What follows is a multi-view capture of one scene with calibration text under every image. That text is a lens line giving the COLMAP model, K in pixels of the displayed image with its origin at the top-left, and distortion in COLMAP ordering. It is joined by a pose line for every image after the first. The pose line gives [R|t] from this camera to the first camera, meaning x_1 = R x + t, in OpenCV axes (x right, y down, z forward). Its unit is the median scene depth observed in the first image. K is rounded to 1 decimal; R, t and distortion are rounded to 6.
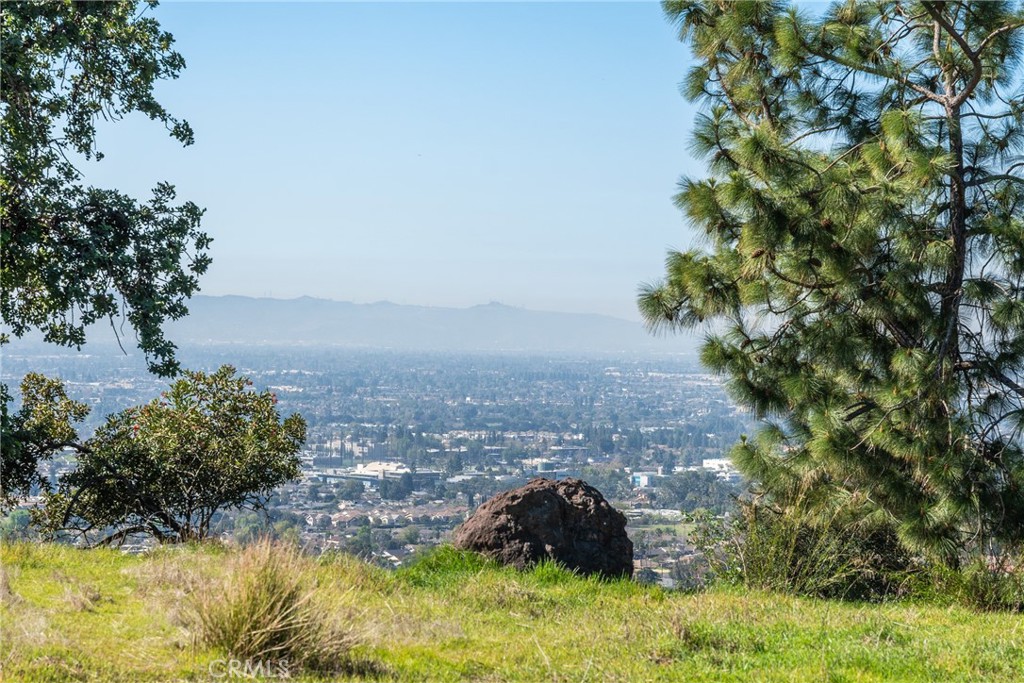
lens RADIAL K [[3100.8, 0, 511.9], [0, 3100.8, 342.7], [0, 0, 1]] dist [0.095302, 0.000000]
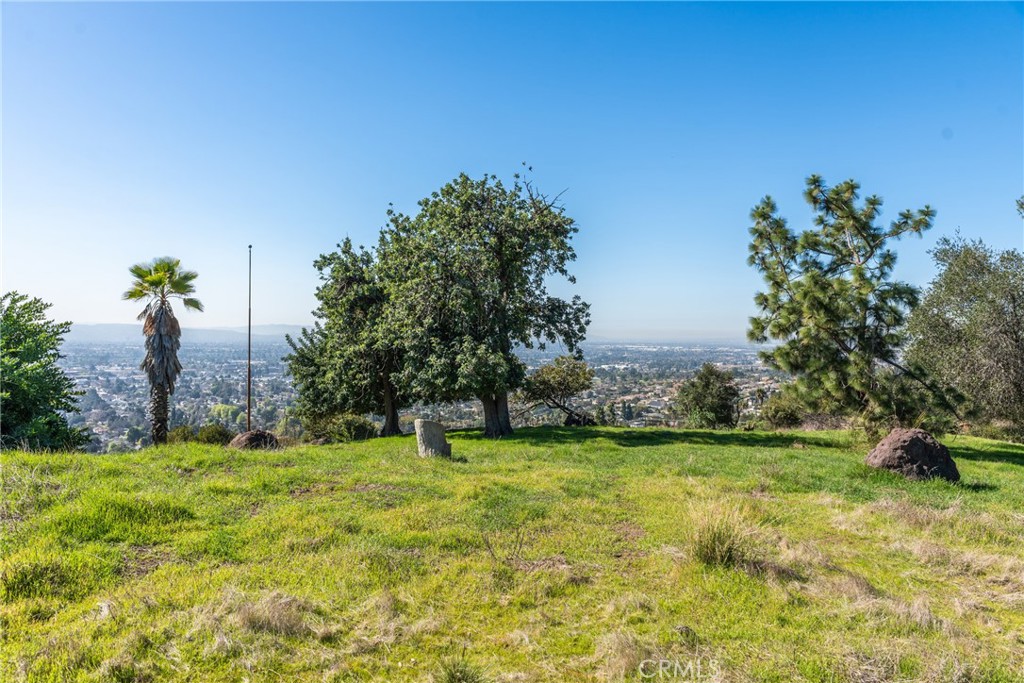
lens RADIAL K [[696.6, 0, 509.7], [0, 696.6, 339.9], [0, 0, 1]] dist [0.005320, 0.001761]
pose [[0.998339, -0.005325, -0.057369, -0.137020], [0.005476, 0.999982, 0.002470, -0.010627], [0.057355, -0.002780, 0.998350, 0.327941]]
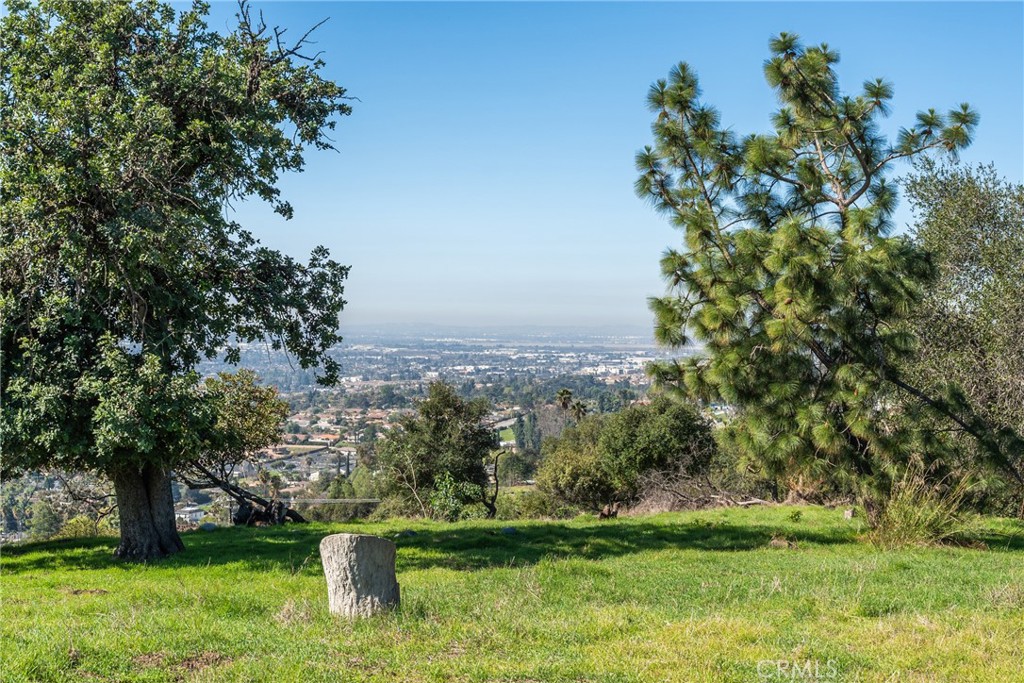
lens RADIAL K [[1504.7, 0, 509.3], [0, 1504.7, 341.0], [0, 0, 1]] dist [0.033682, 0.000000]
pose [[0.941173, -0.004504, 0.337894, -0.258515], [0.000310, 0.999922, 0.012466, -0.017373], [-0.337924, -0.011628, 0.941102, 0.334643]]
